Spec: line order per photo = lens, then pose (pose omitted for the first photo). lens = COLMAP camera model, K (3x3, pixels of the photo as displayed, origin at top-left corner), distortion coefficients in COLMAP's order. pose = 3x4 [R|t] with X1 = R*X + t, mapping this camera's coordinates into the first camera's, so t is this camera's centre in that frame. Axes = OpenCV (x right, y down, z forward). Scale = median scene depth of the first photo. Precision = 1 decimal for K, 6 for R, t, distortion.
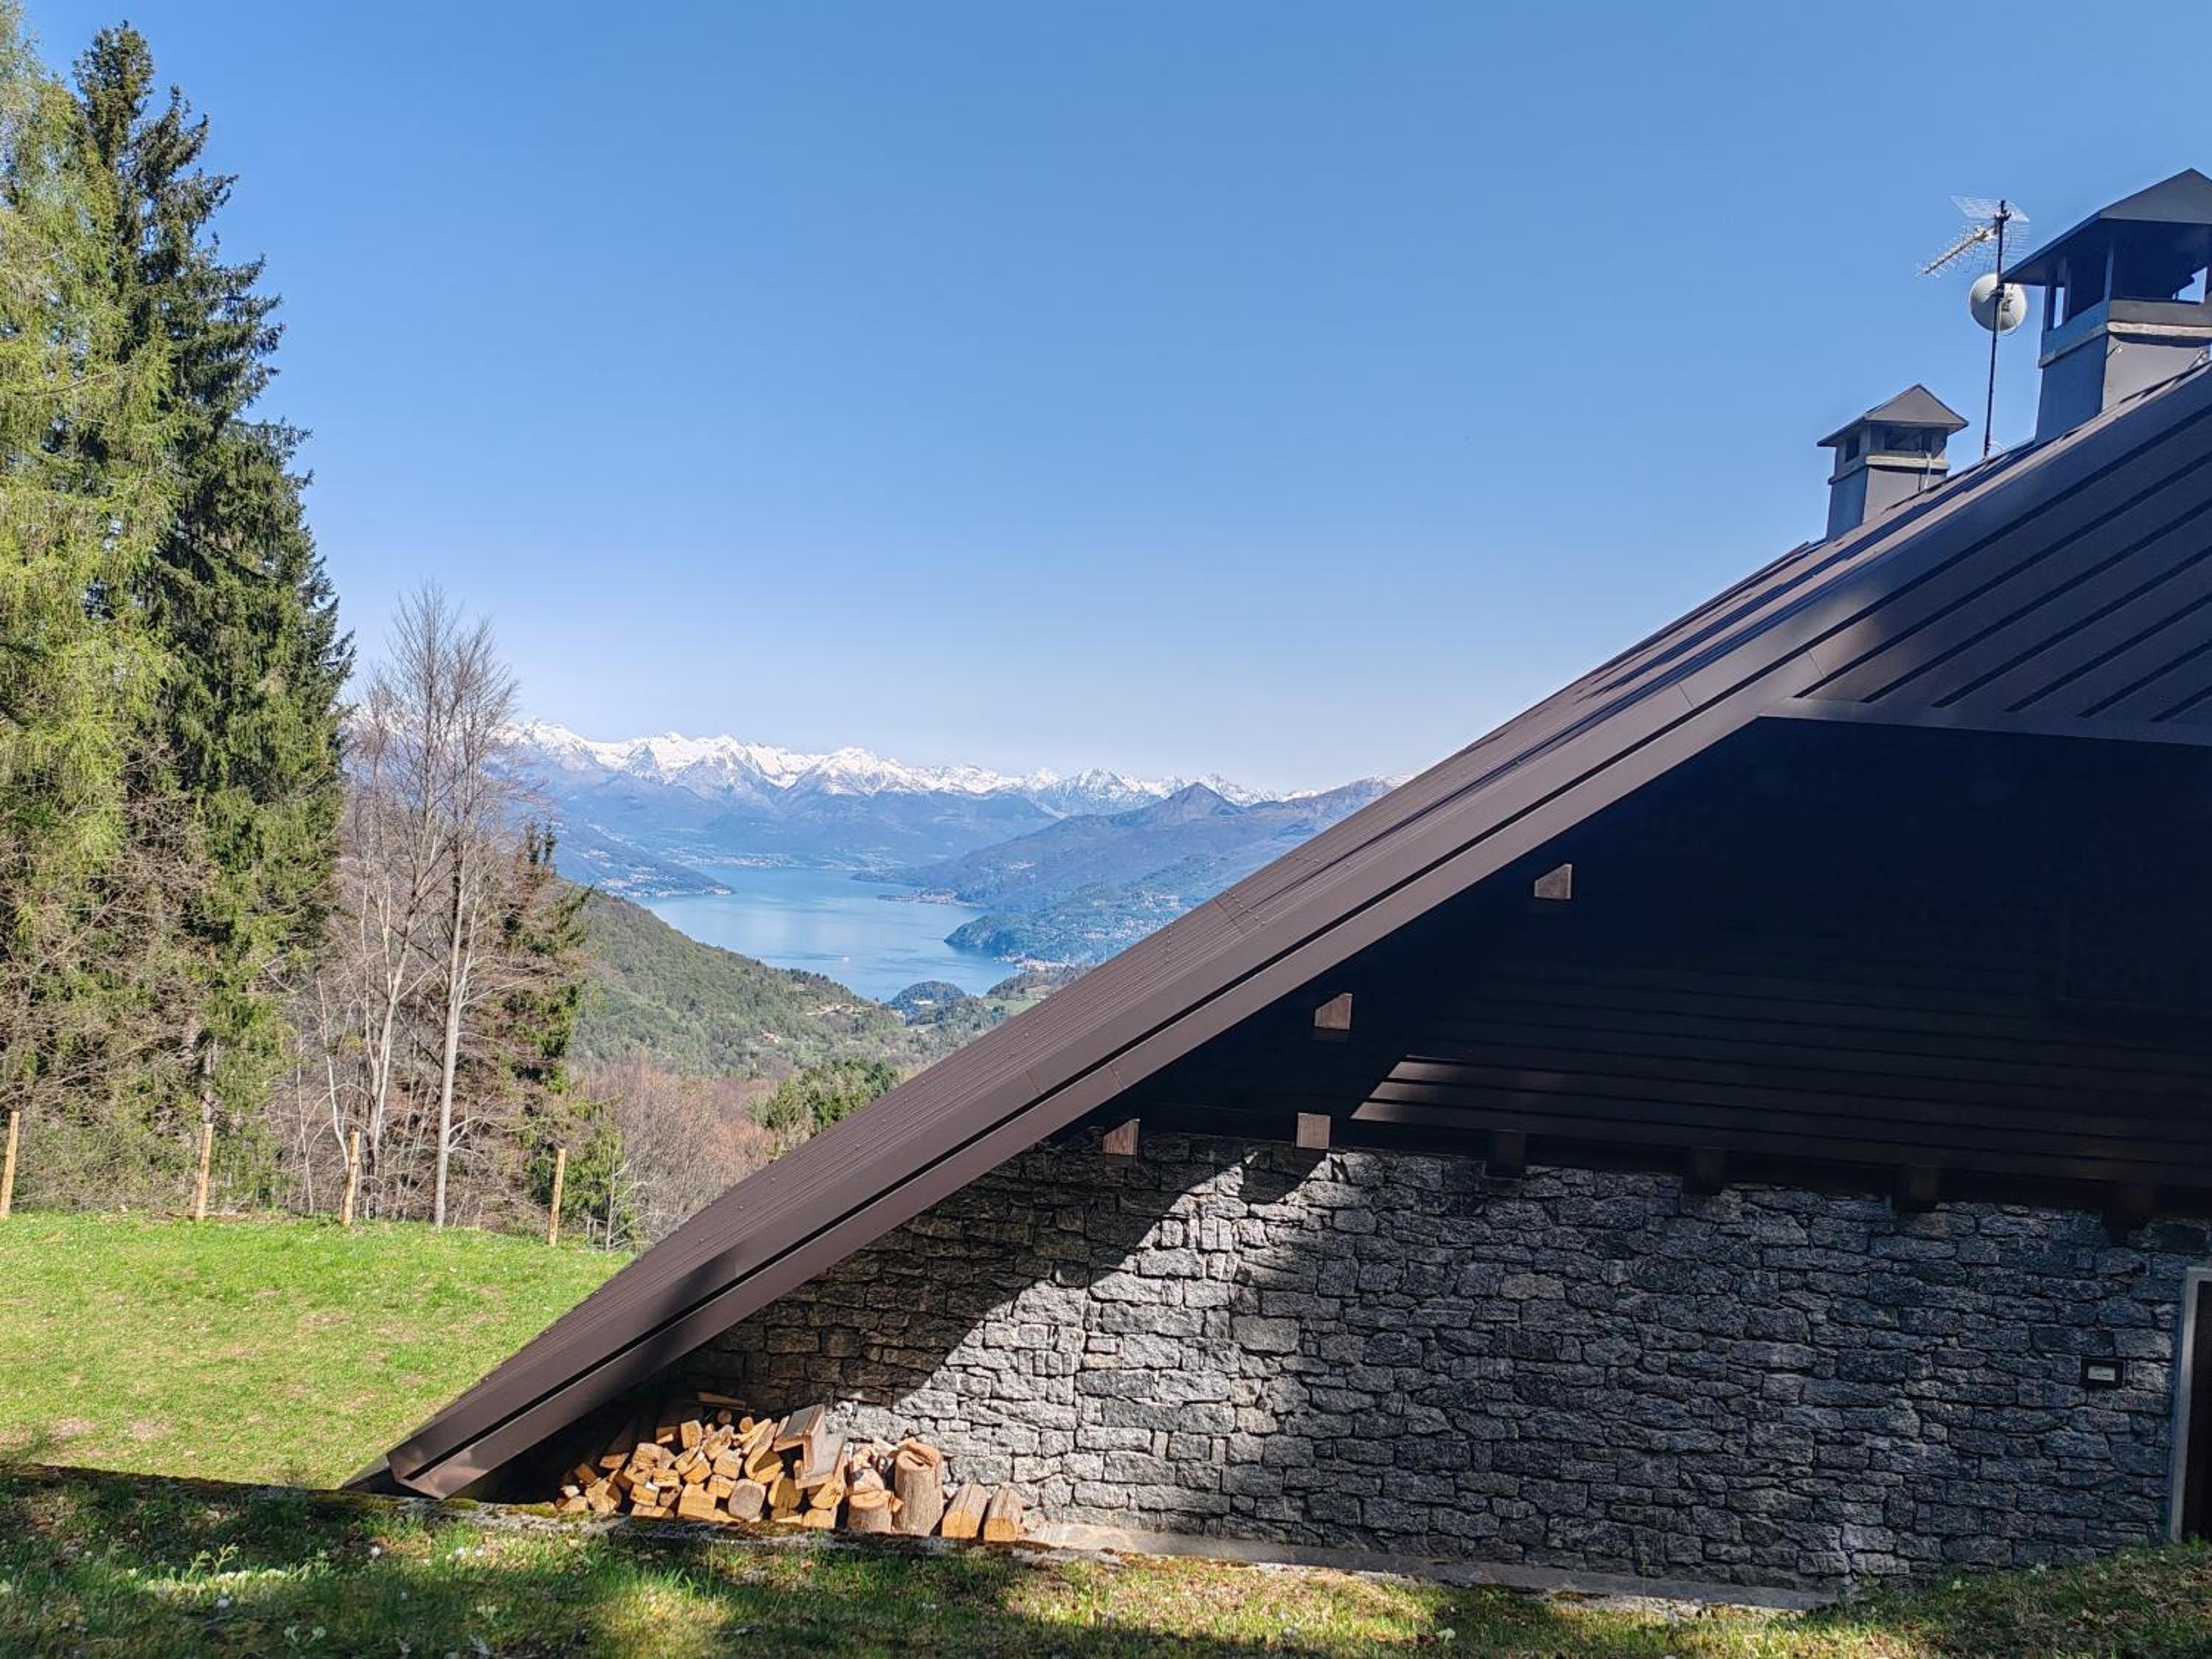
lens RADIAL K [[1676.2, 0, 1106.0], [0, 1676.2, 829.5], [0, 0, 1]] dist [0.158212, -0.262608]
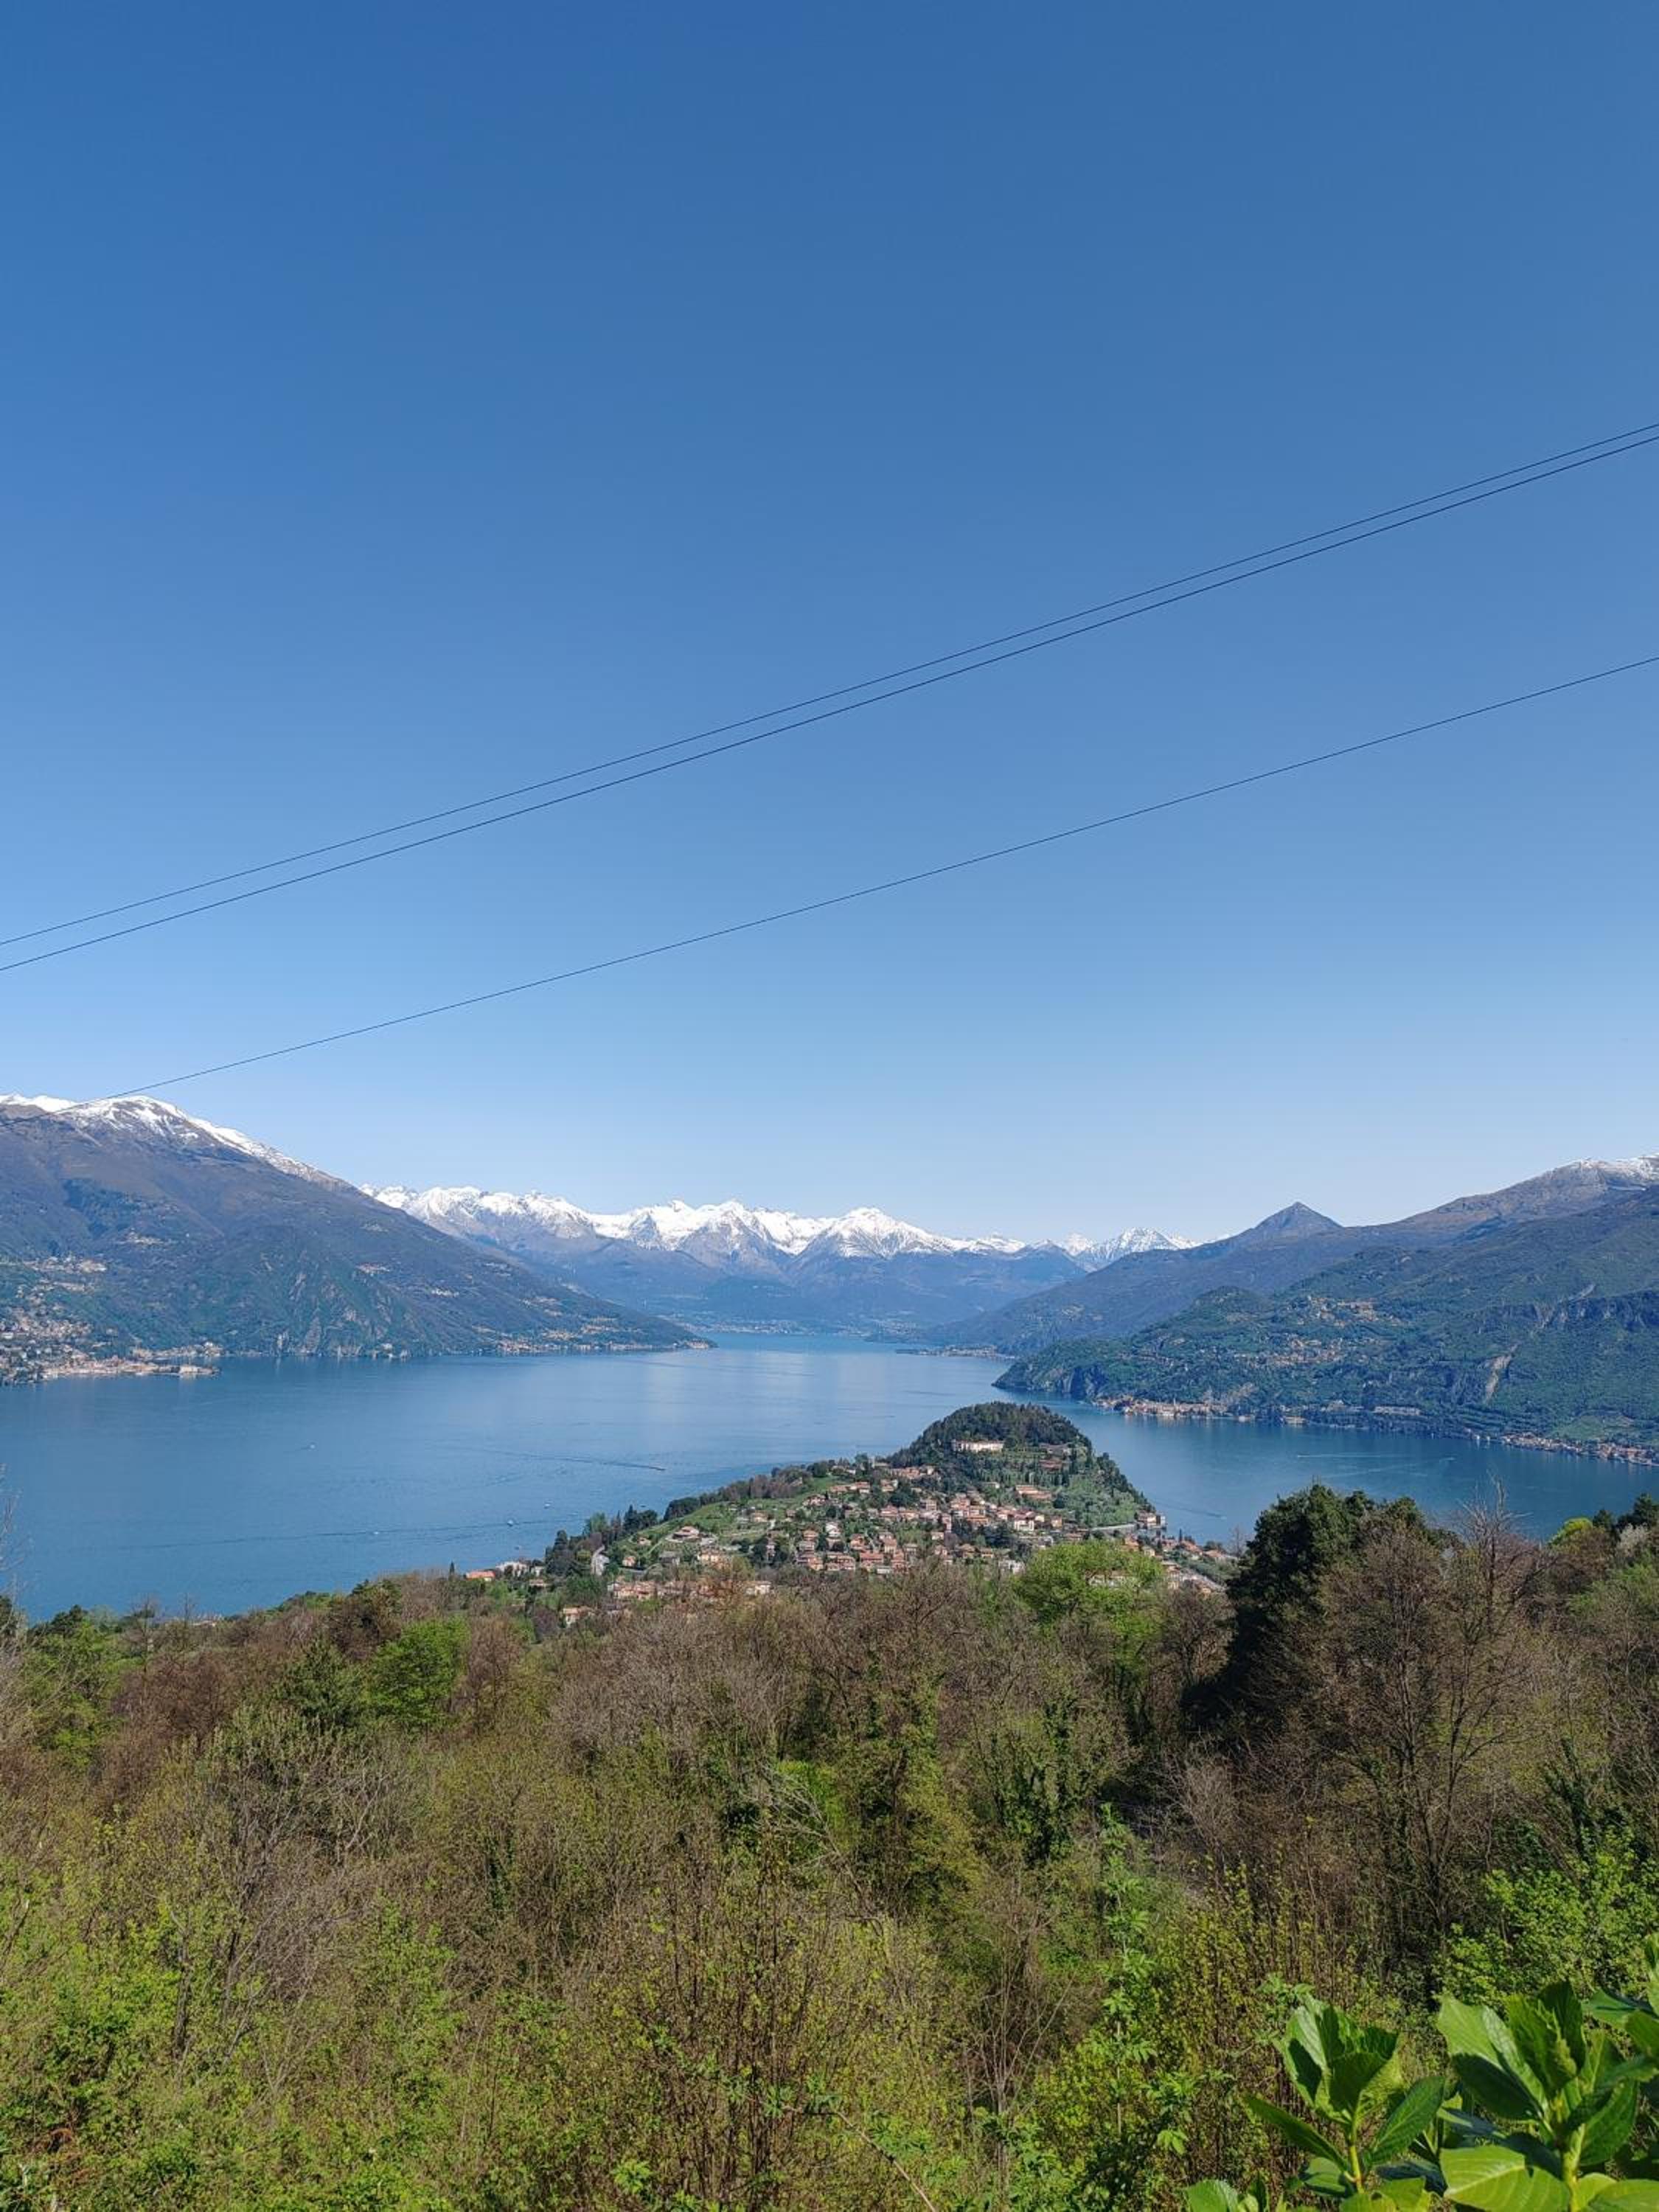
lens RADIAL K [[1676.2, 0, 829.5], [0, 1676.2, 1106.0], [0, 0, 1]] dist [0.158212, -0.262608]
pose [[0.983754, -0.054895, -0.170924, -0.016036], [0.032630, 0.990918, -0.130450, 0.016615], [0.176533, 0.122753, 0.976610, 0.131214]]
